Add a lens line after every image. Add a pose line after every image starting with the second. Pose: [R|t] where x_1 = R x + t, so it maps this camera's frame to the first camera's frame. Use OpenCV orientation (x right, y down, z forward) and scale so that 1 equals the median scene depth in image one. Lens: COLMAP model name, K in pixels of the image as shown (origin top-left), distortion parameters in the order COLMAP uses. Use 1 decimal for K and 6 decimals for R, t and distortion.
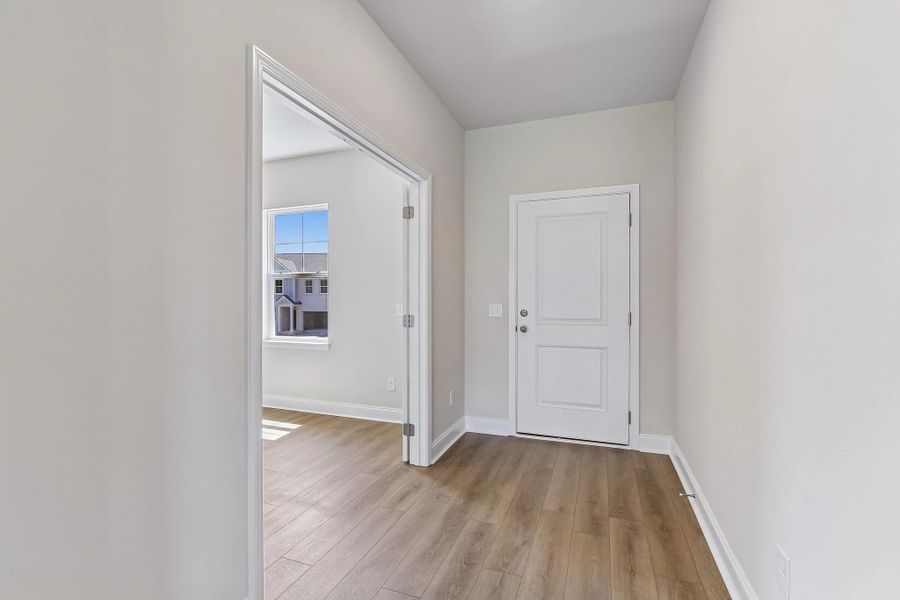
lens RADIAL K [[413.8, 0, 453.2], [0, 413.8, 304.5], [0, 0, 1]] dist [-0.008991, 0.002349]
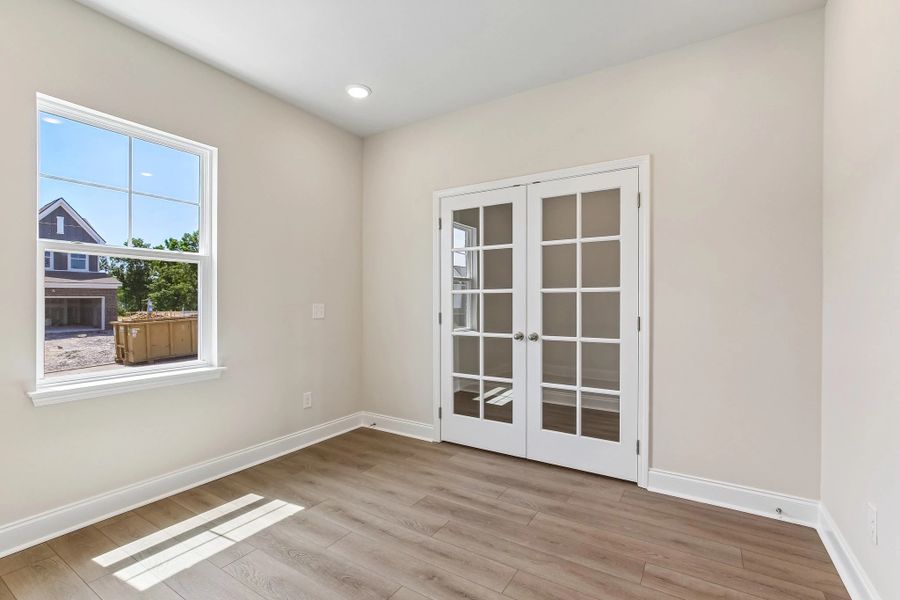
lens RADIAL K [[413.8, 0, 443.0], [0, 413.8, 302.9], [0, 0, 1]] dist [-0.008991, 0.002349]
pose [[0.193369, 0.001030, 0.981125, -0.920996], [0.007921, 0.999965, -0.002611, -0.000844], [-0.981094, 0.008277, 0.193355, 0.568943]]
